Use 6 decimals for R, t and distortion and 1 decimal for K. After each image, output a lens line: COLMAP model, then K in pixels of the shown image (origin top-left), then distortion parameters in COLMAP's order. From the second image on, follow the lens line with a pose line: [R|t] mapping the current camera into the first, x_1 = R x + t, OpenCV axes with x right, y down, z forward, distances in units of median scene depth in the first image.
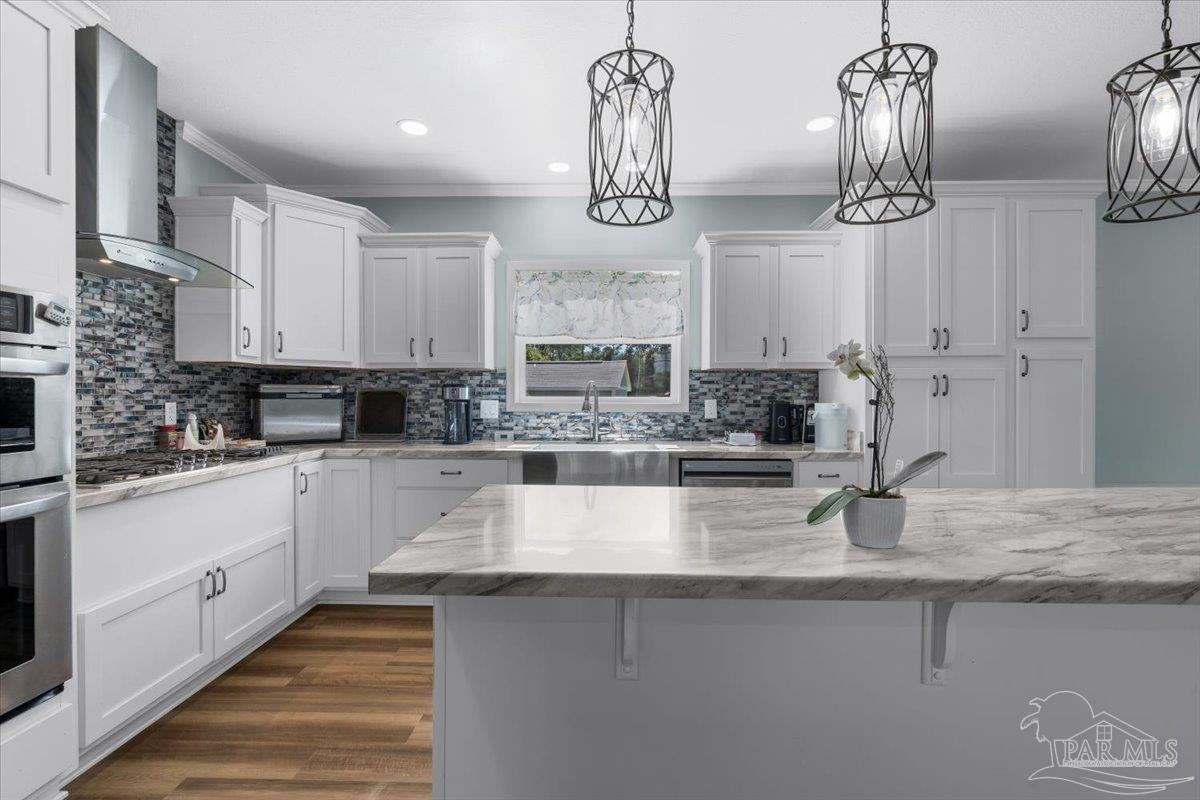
lens RADIAL K [[546.6, 0, 593.0], [0, 546.6, 398.9], [0, 0, 1]] dist [0.004221, 0.000271]
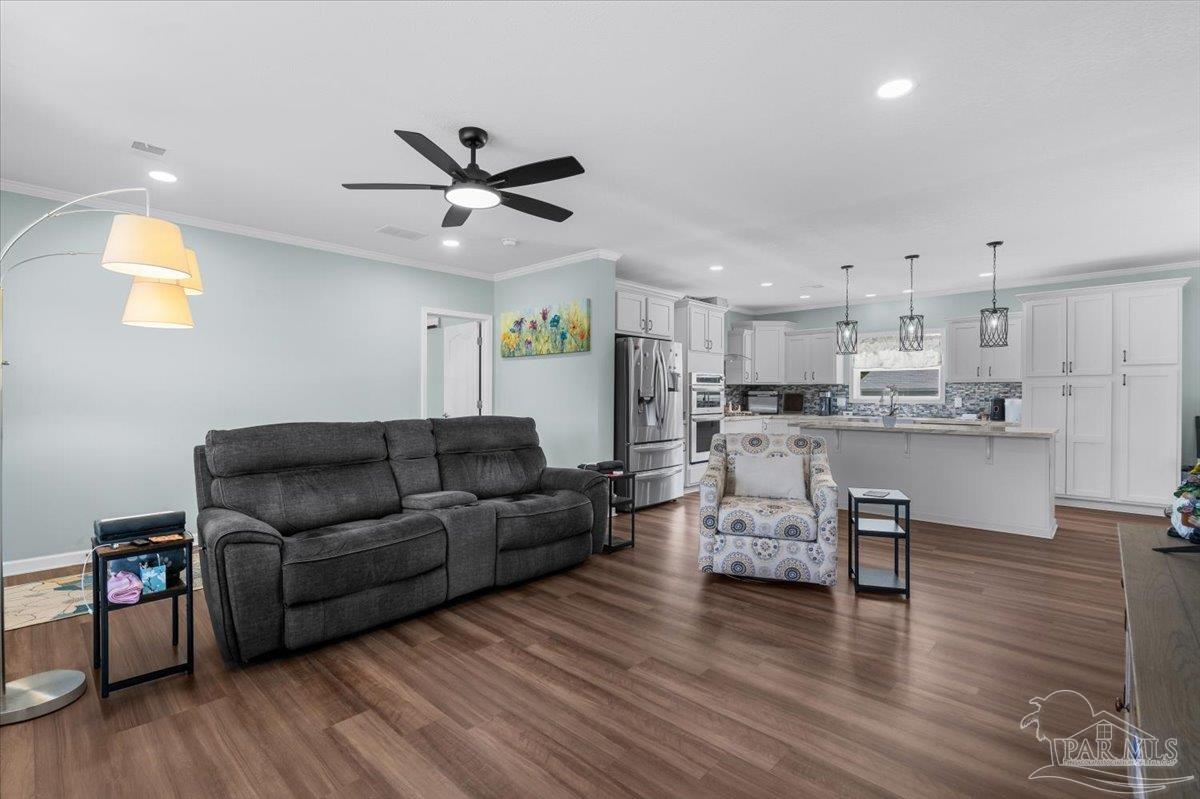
lens RADIAL K [[546.6, 0, 593.3], [0, 546.6, 398.3], [0, 0, 1]] dist [0.004221, 0.000271]
pose [[0.743690, 0.002691, -0.668519, 0.573229], [-0.003318, 0.999994, 0.000335, 0.008438], [0.668516, 0.001969, 0.743695, -1.392365]]
